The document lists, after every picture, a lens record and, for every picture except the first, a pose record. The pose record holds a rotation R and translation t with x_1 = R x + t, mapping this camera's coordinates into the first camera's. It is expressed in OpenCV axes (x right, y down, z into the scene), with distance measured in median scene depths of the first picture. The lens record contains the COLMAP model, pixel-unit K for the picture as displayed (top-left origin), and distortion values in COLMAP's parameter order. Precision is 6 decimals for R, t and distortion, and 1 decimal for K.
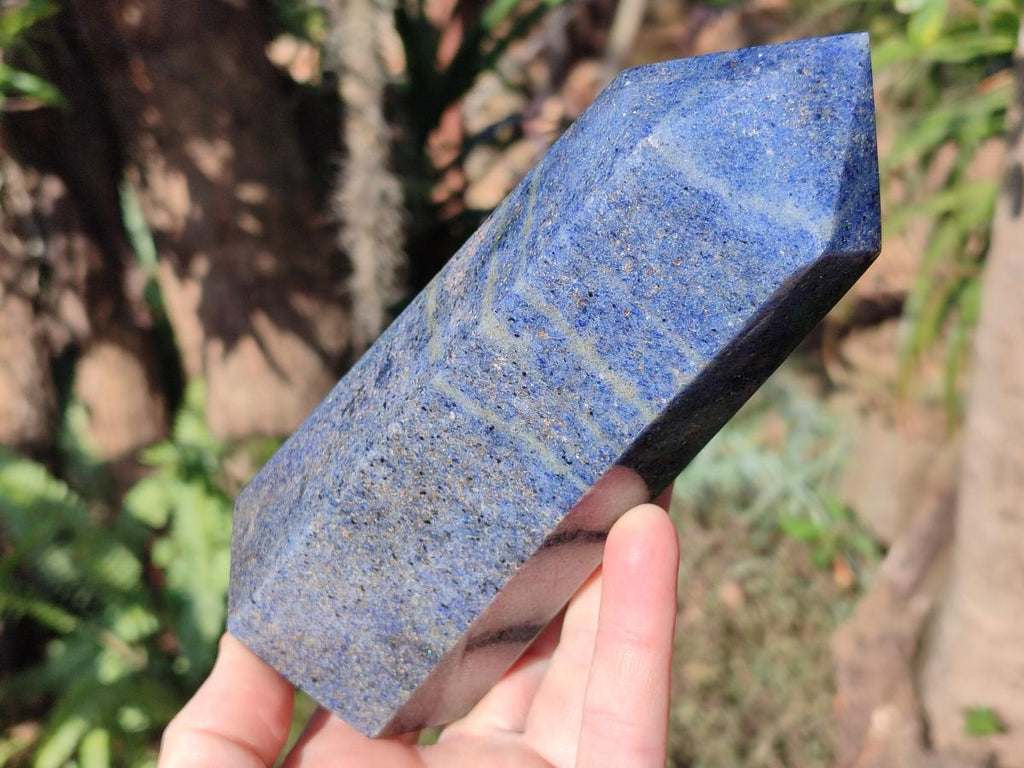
lens RADIAL K [[1520.0, 0, 511.5], [0, 1520.0, 365.7], [0, 0, 1]] dist [0.331362, -2.325409]
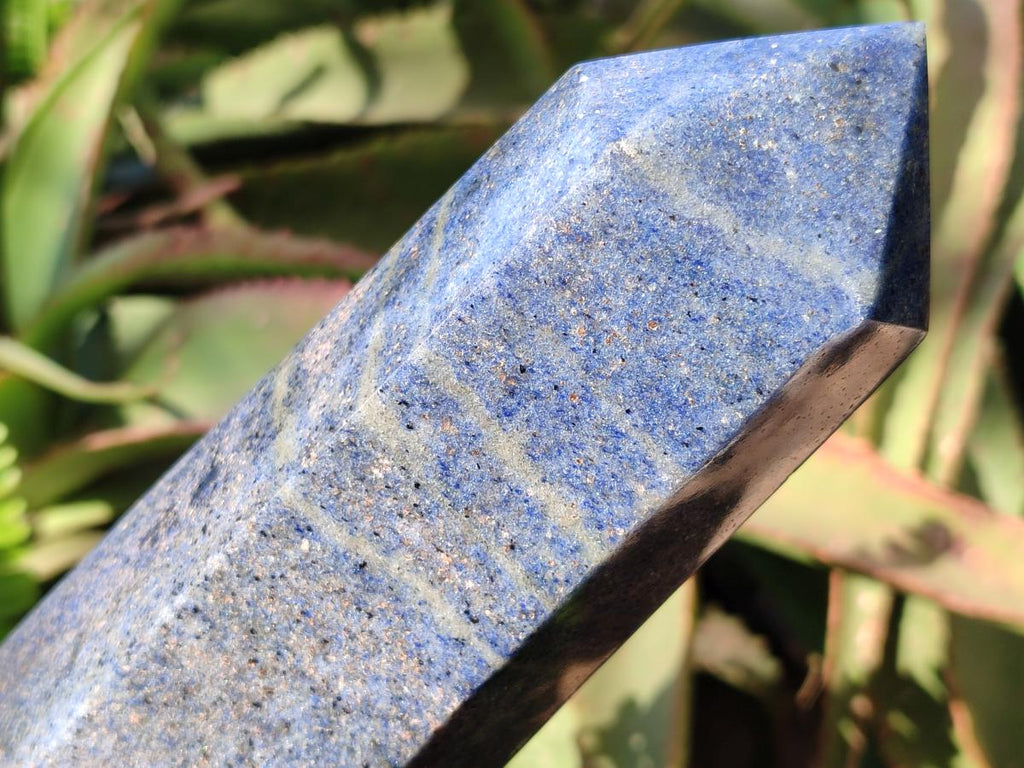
lens RADIAL K [[1537.3, 0, 491.3], [0, 1537.3, 367.0], [0, 0, 1]] dist [0.329671, -2.274580]
pose [[0.993399, 0.052403, 0.102045, -0.031534], [-0.039287, 0.991182, -0.126551, 0.038649], [-0.107777, 0.121706, 0.986697, 0.302153]]
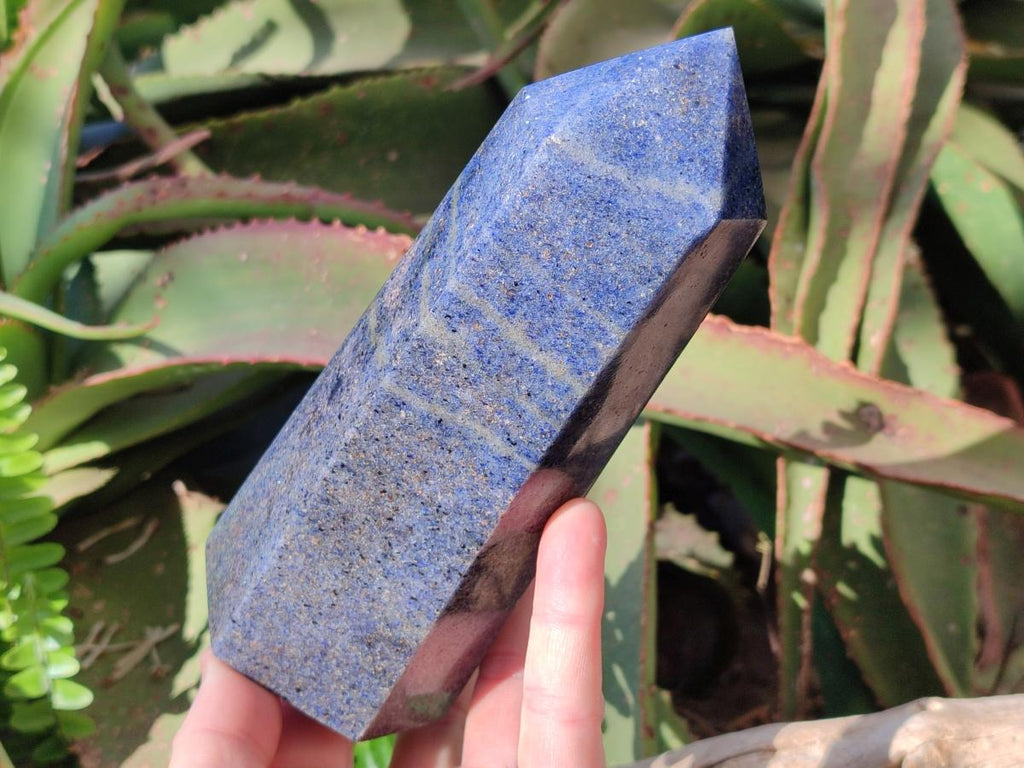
lens RADIAL K [[1520.0, 0, 511.5], [0, 1520.0, 365.7], [0, 0, 1]] dist [0.331362, -2.325409]
pose [[0.992872, -0.106876, 0.052751, -0.015735], [0.111394, 0.989527, -0.091806, 0.108847], [-0.042387, 0.097027, 0.994379, -0.095287]]
